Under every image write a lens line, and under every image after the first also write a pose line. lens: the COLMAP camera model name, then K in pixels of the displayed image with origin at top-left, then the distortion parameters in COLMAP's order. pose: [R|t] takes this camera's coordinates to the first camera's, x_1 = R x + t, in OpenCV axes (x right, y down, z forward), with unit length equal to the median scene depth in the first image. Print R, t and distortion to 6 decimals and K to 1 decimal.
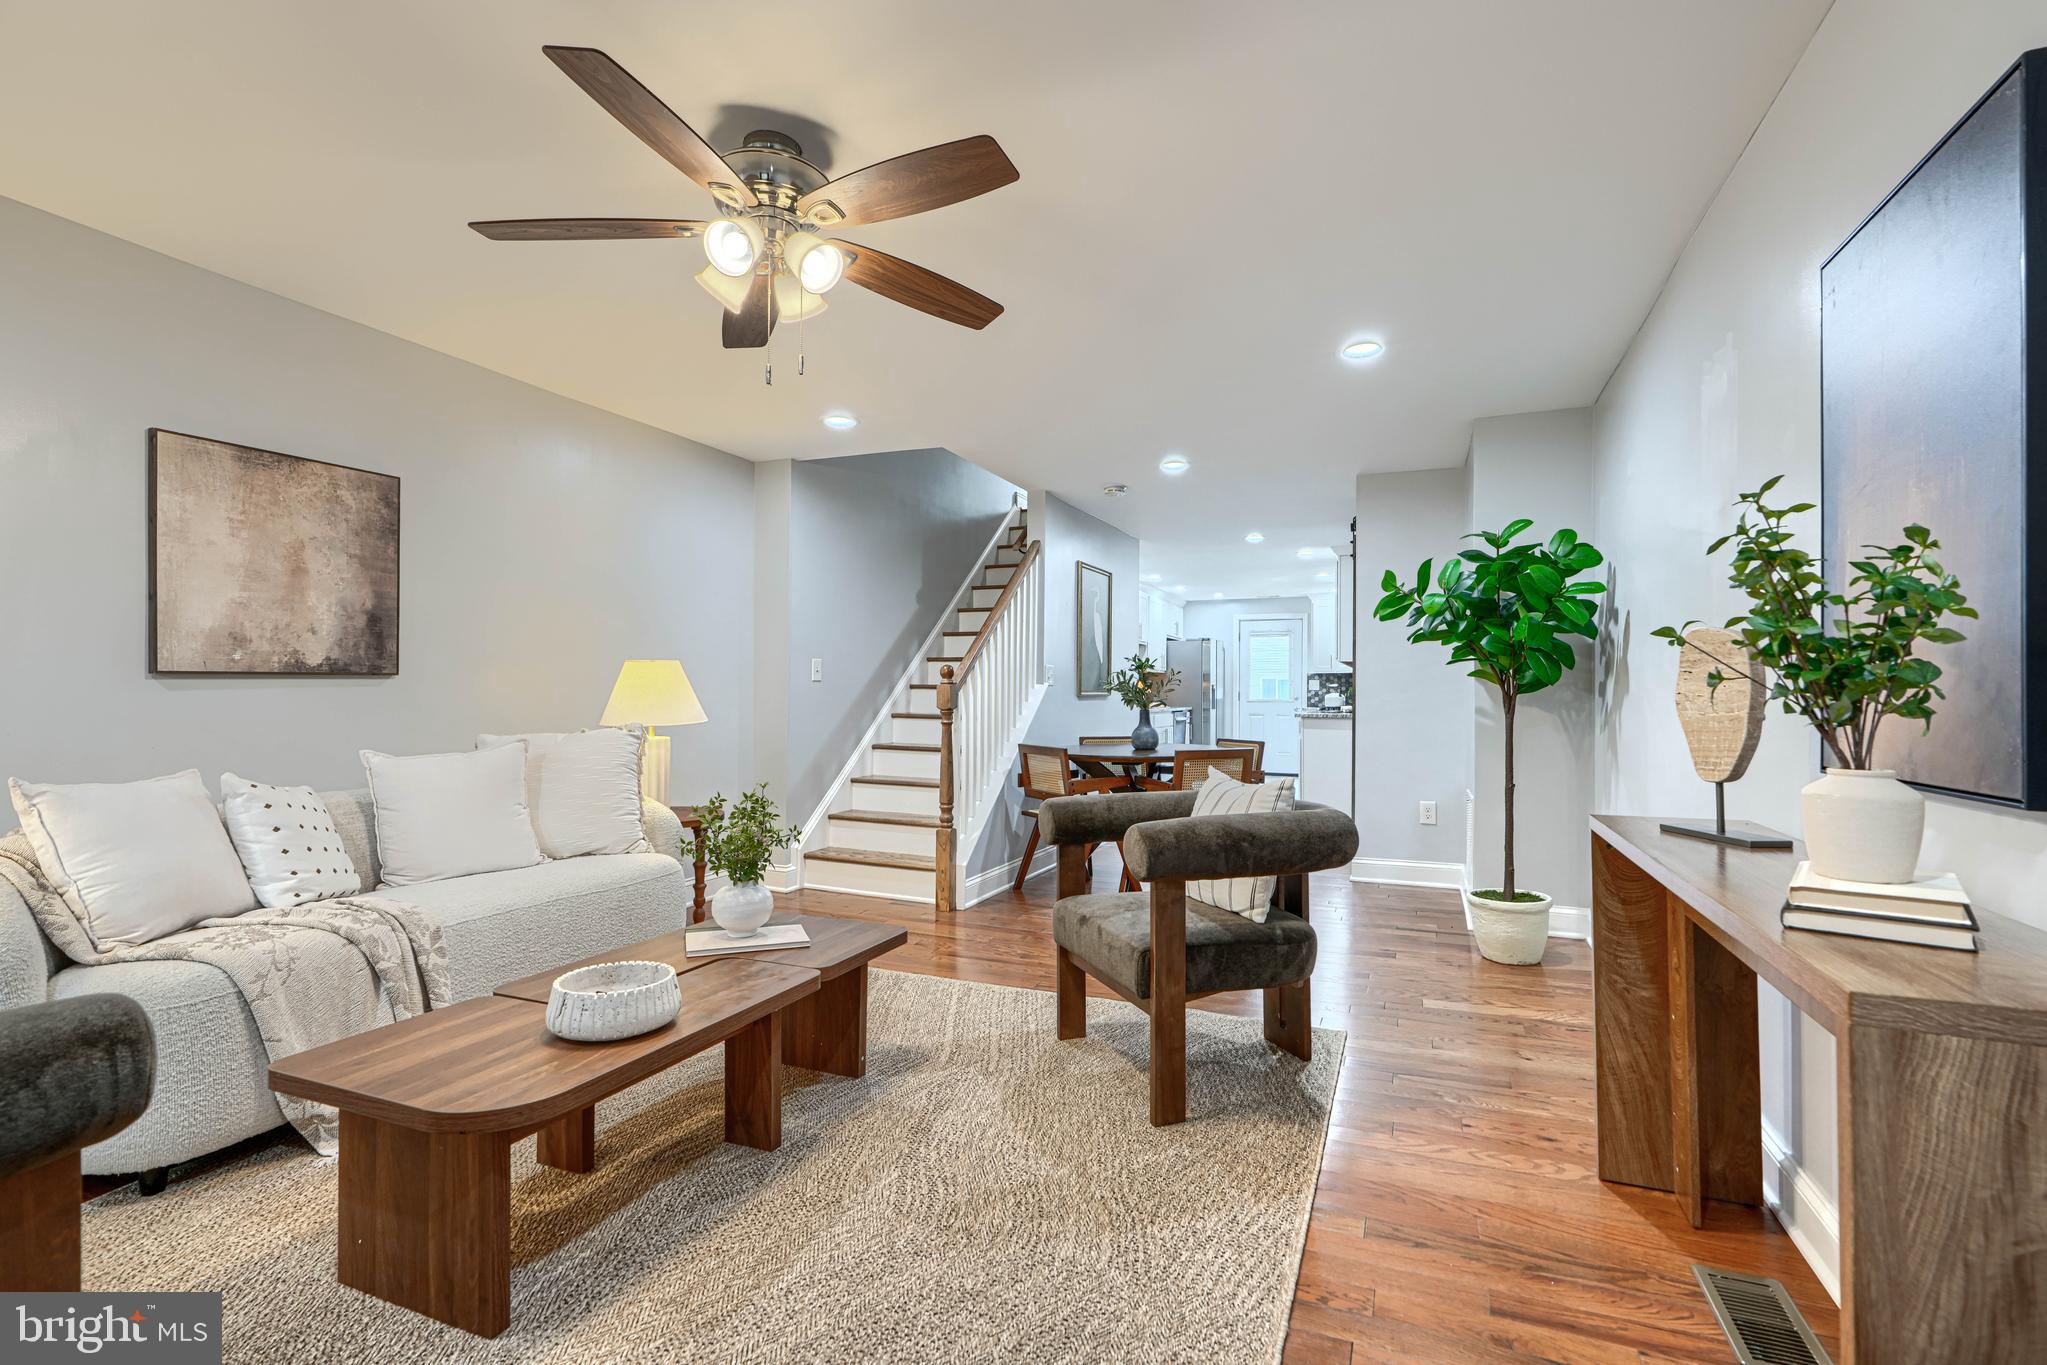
lens RADIAL K [[935.8, 0, 1022.6], [0, 935.8, 681.3], [0, 0, 1]] dist [-0.001120, -0.000706]
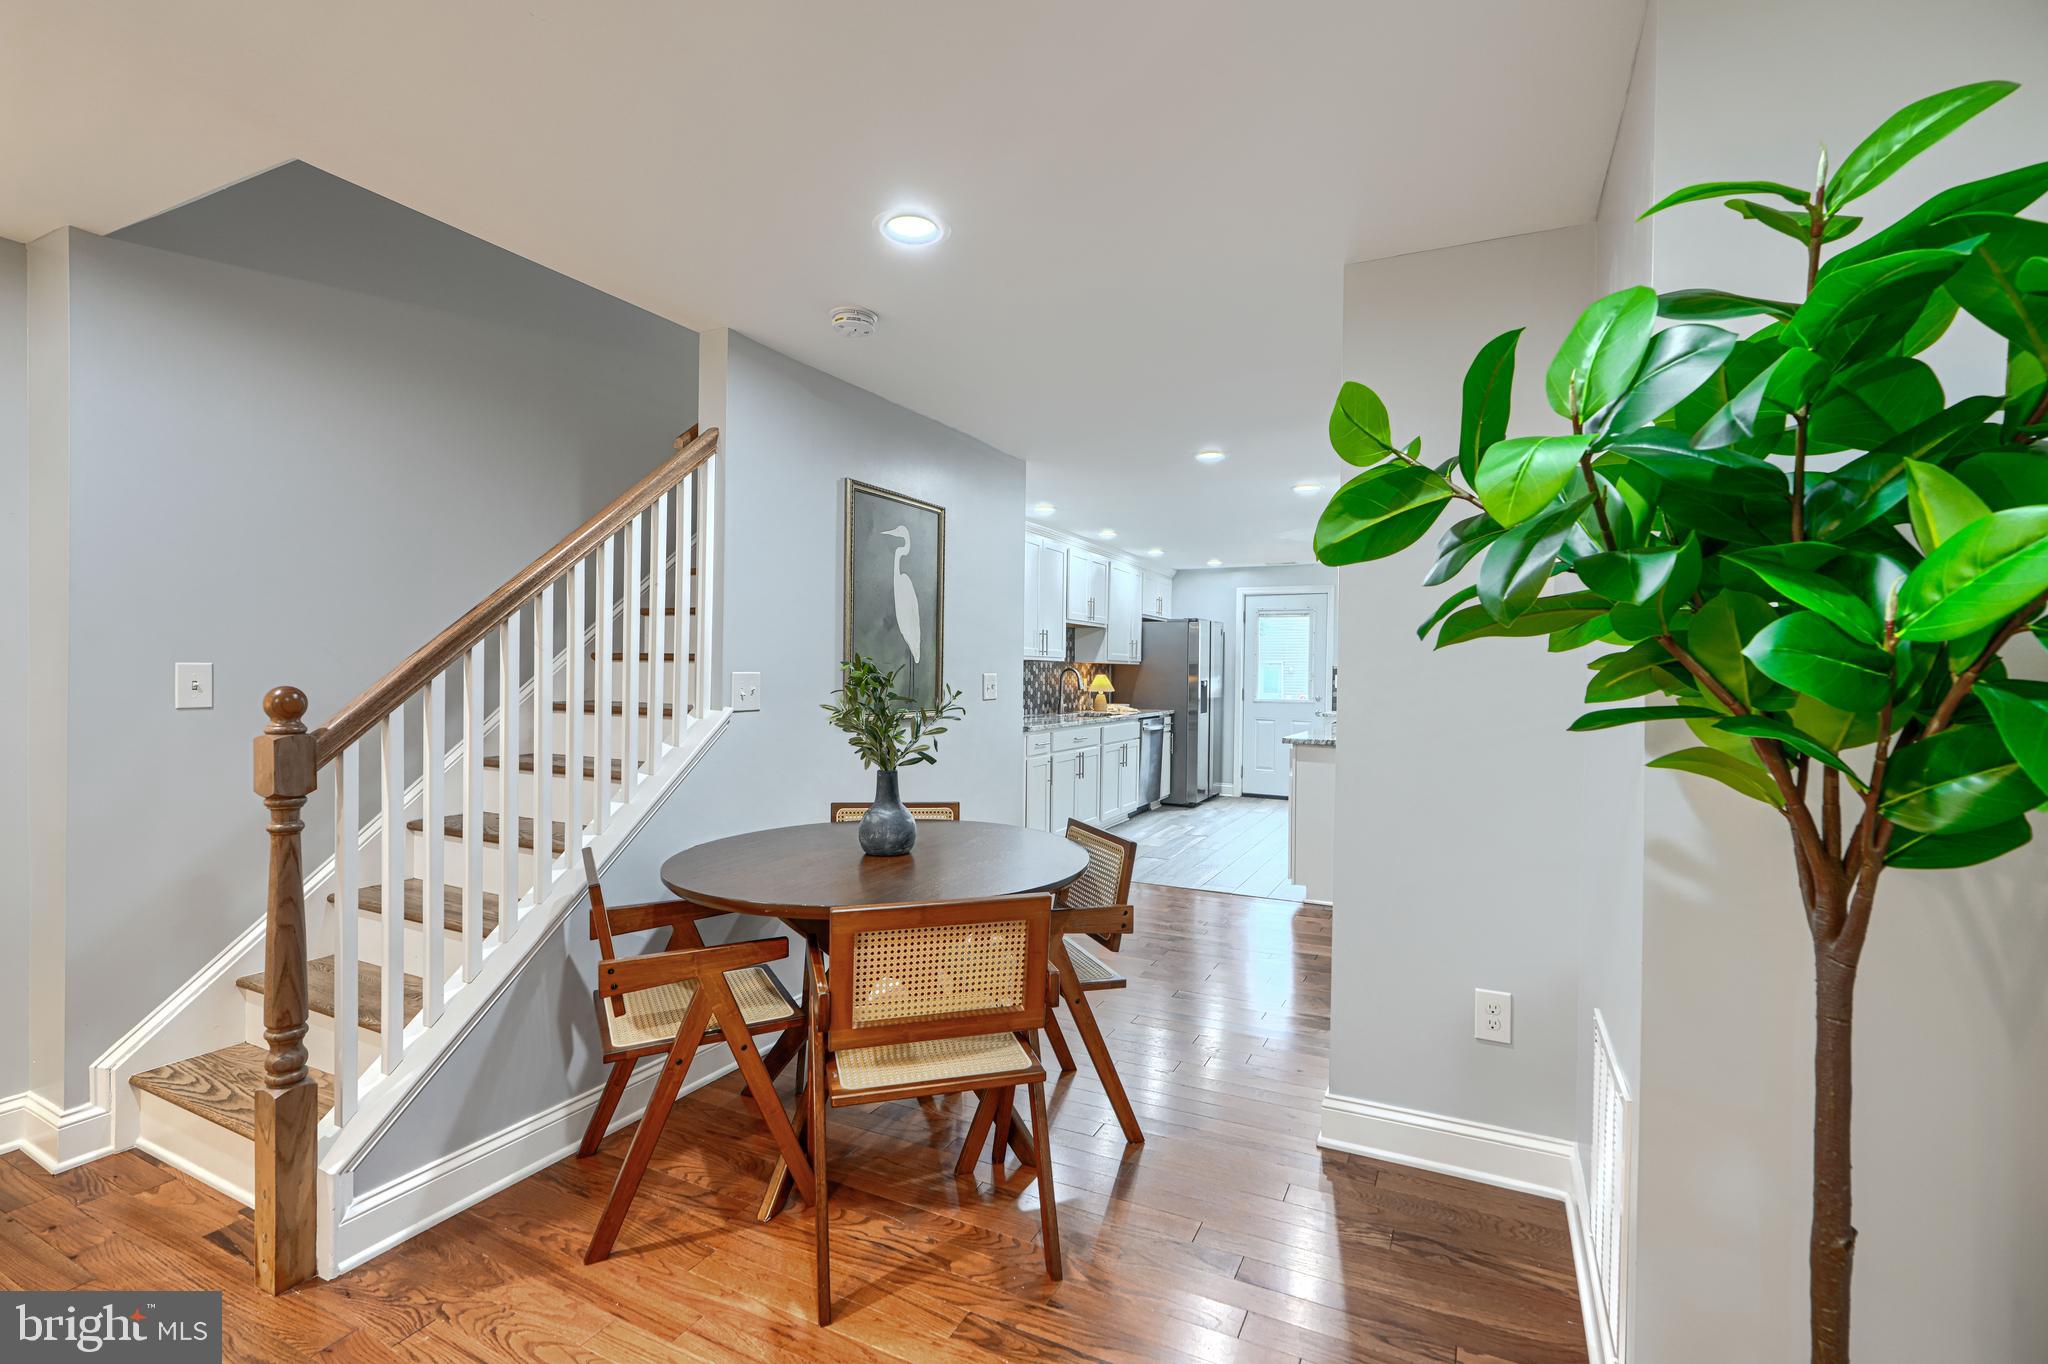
lens RADIAL K [[936.3, 0, 1024.0], [0, 936.3, 683.8], [0, 0, 1]] dist [-0.001120, -0.000706]
pose [[0.998567, 0.005517, -0.053235, 0.308367], [-0.004186, 0.999677, 0.025081, -0.035537], [0.053356, -0.024822, 0.998267, 0.717791]]
